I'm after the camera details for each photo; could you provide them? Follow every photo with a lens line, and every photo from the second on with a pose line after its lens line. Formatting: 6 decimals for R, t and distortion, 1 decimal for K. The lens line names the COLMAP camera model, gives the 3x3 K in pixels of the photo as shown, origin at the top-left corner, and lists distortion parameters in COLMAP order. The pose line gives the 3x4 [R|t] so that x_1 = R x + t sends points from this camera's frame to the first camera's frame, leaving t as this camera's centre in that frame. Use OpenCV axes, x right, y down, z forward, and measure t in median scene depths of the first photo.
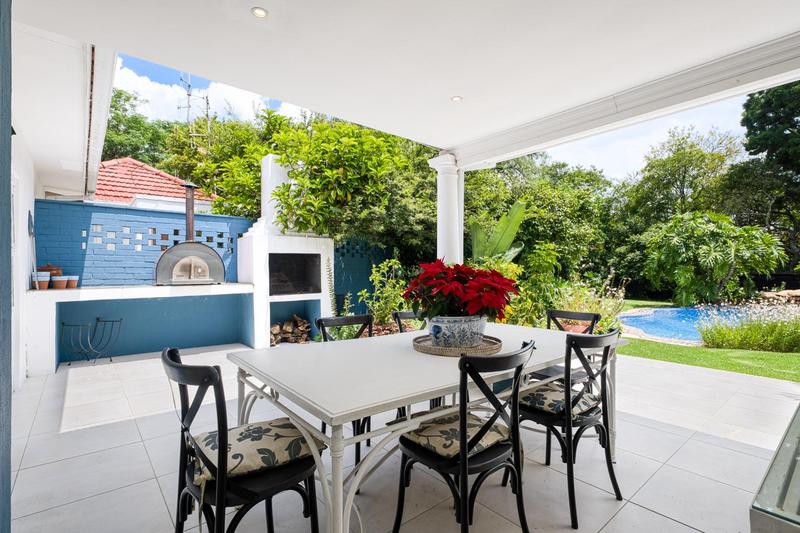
lens RADIAL K [[366.7, 0, 397.7], [0, 366.7, 263.4], [0, 0, 1]] dist [-0.002319, -0.000342]
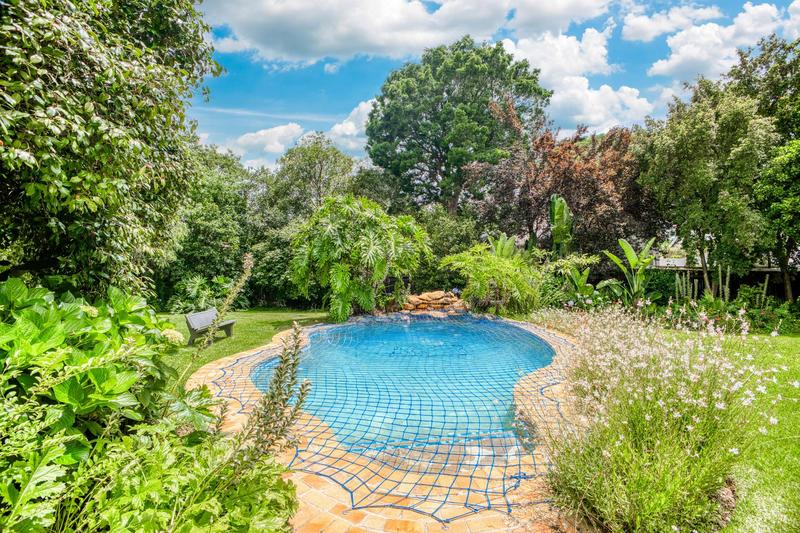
lens RADIAL K [[366.7, 0, 399.1], [0, 366.7, 264.7], [0, 0, 1]] dist [-0.002319, -0.000342]
pose [[0.609235, 0.016918, 0.792809, 0.195160], [-0.005414, 0.999838, -0.017175, 0.013202], [-0.792971, 0.006172, 0.609228, 0.323138]]
